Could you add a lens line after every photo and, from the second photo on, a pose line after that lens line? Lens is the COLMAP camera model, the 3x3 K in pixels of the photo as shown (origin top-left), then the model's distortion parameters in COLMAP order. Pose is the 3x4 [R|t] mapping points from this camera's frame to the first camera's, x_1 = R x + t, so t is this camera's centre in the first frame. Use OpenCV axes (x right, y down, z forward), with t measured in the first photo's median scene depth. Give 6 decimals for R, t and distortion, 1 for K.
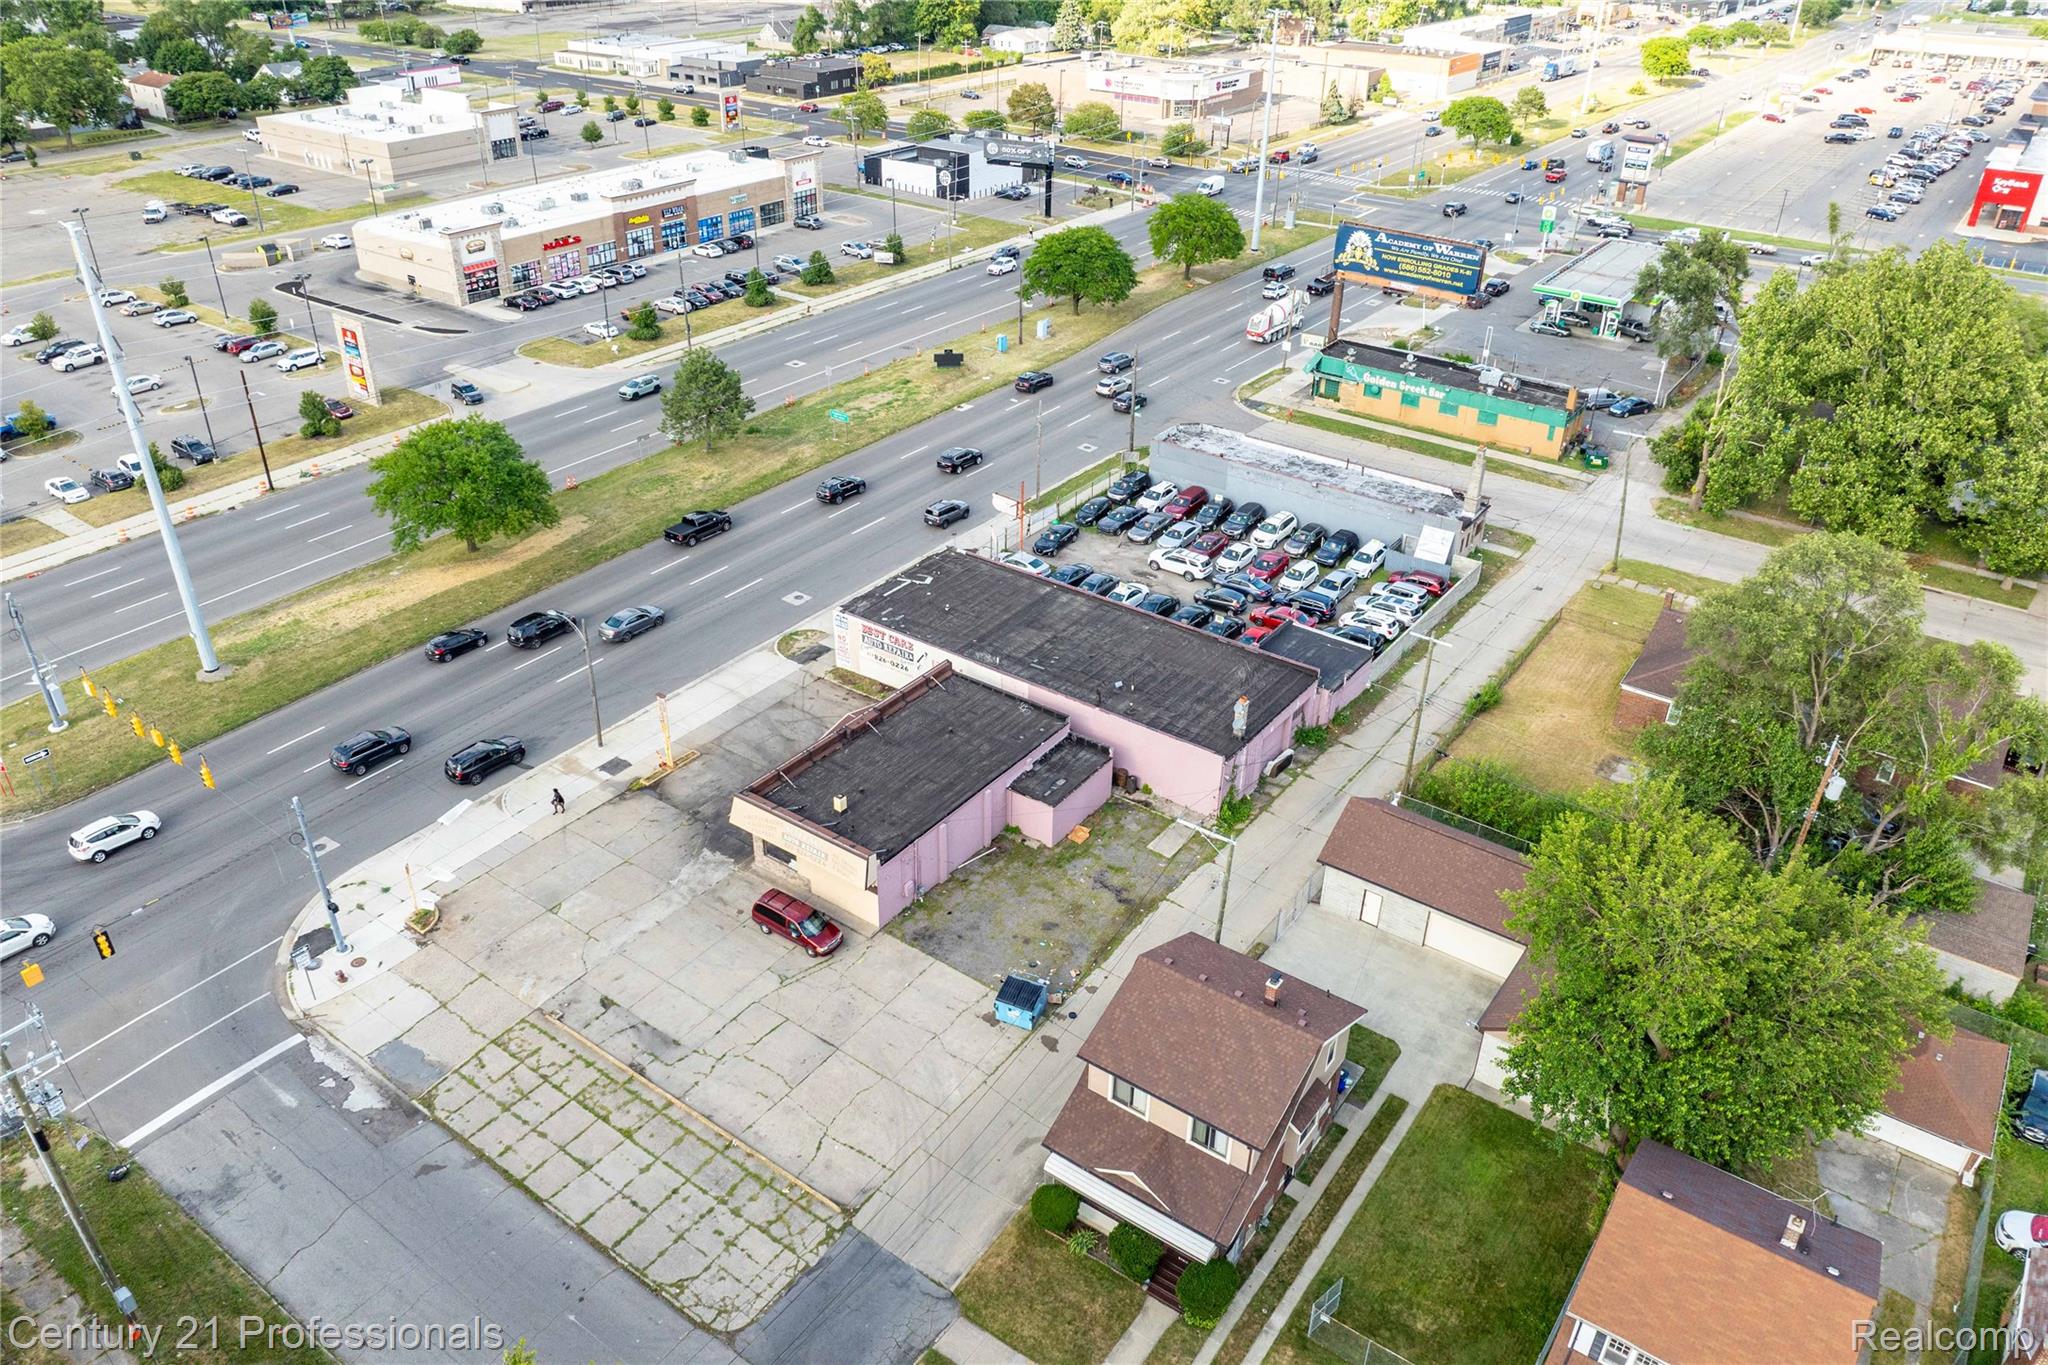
lens RADIAL K [[1428.5, 0, 1024.0], [0, 1428.5, 682.5], [0, 0, 1]] dist [-0.035613, -0.004012]
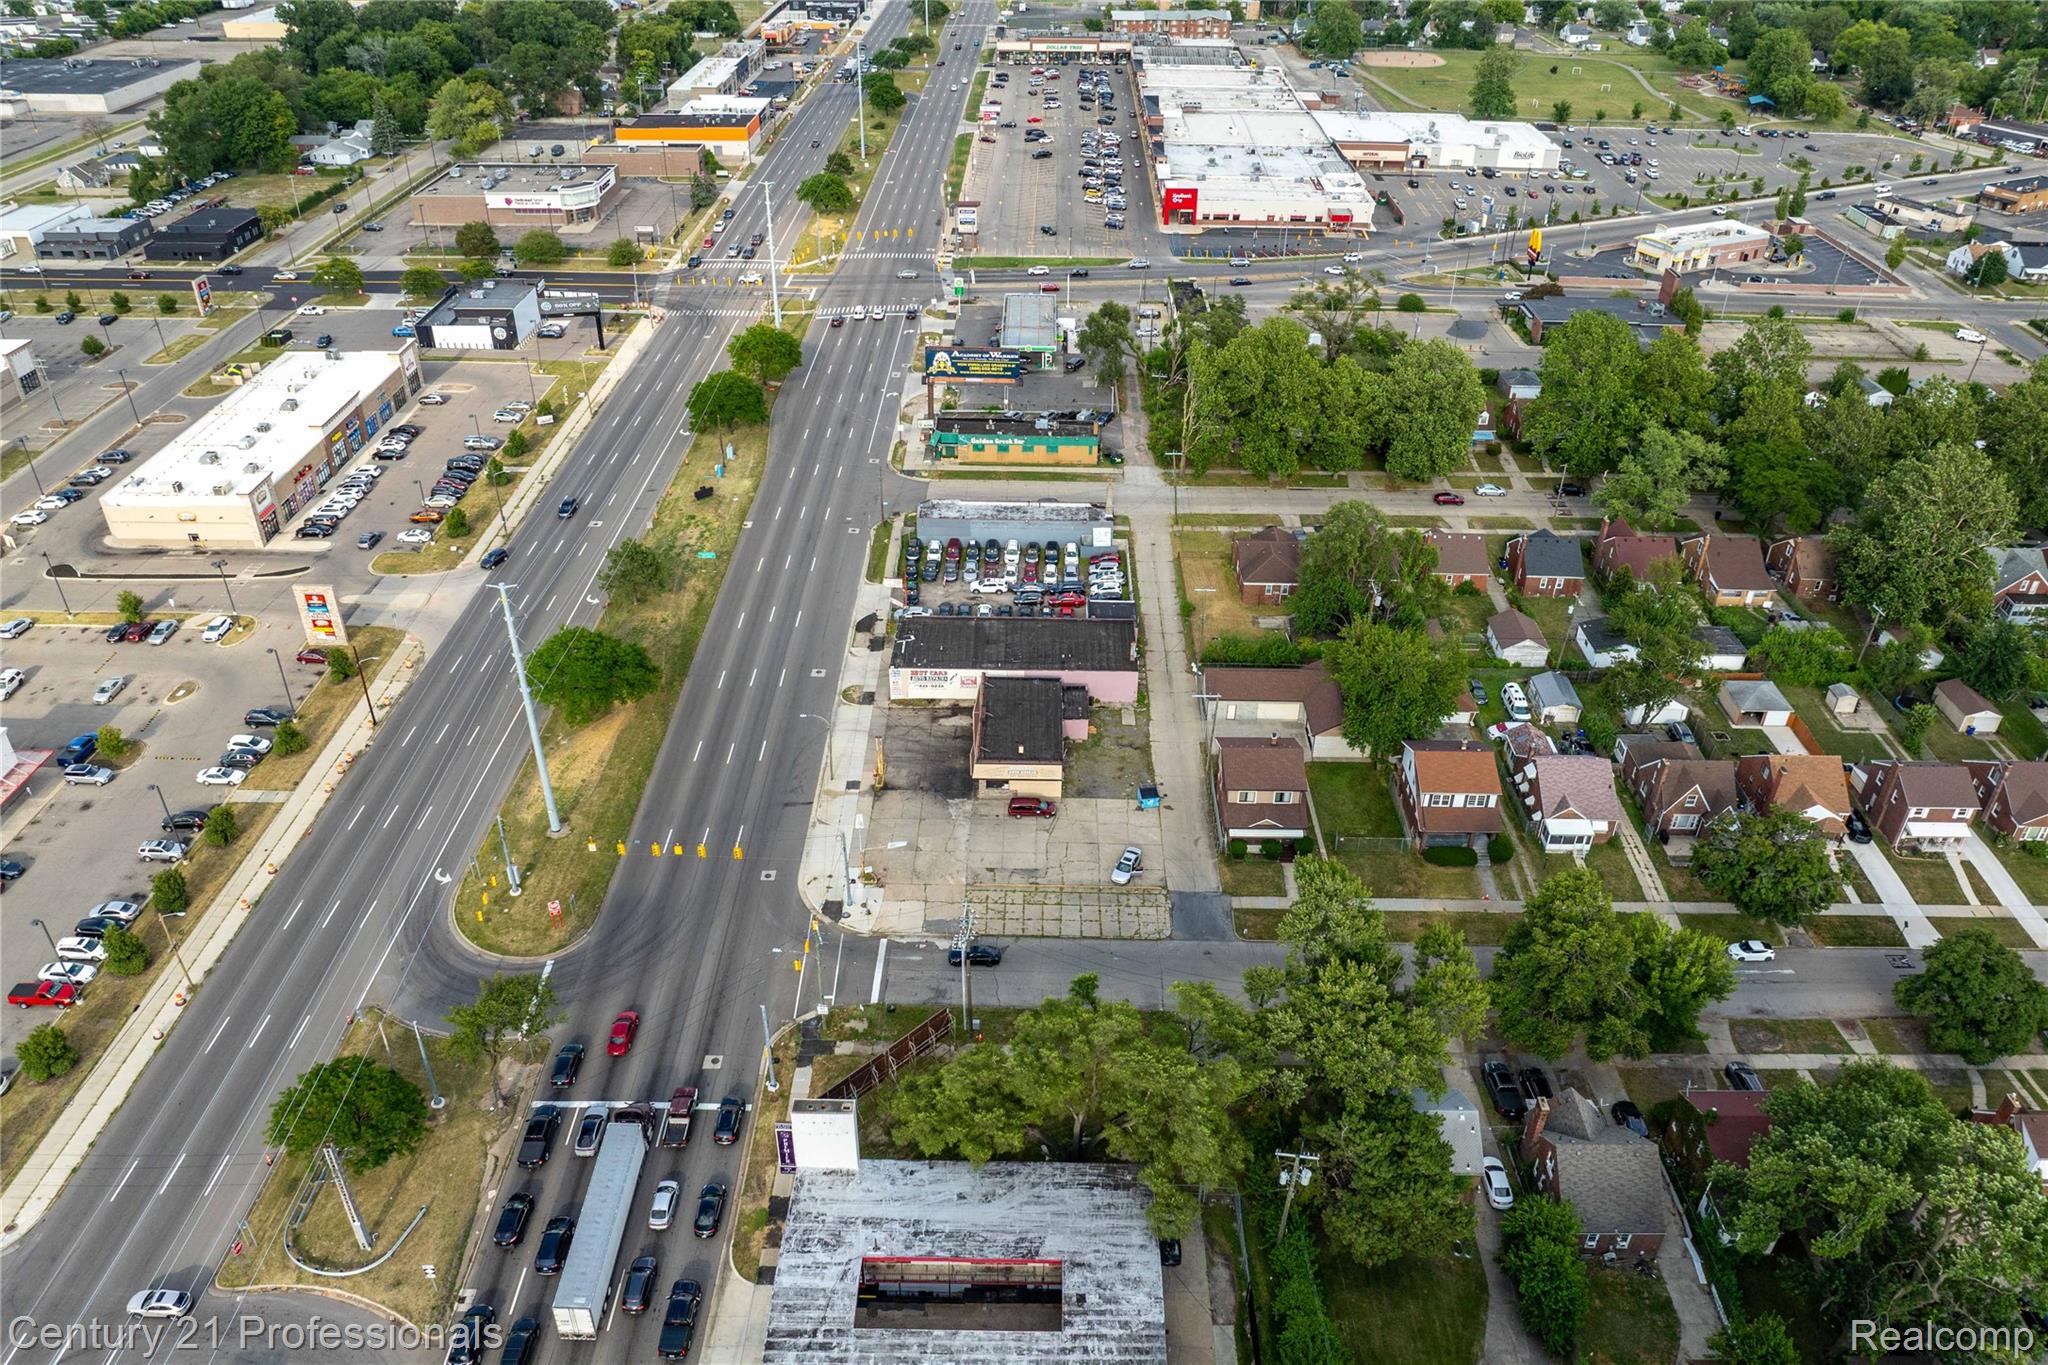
lens RADIAL K [[1428.5, 0, 1024.0], [0, 1428.5, 682.5], [0, 0, 1]] dist [-0.035613, -0.004012]
pose [[0.817059, -0.317835, 0.481037, -0.617236], [0.295282, 0.947283, 0.124350, -0.148516], [-0.495201, 0.040440, 0.867837, -0.449843]]
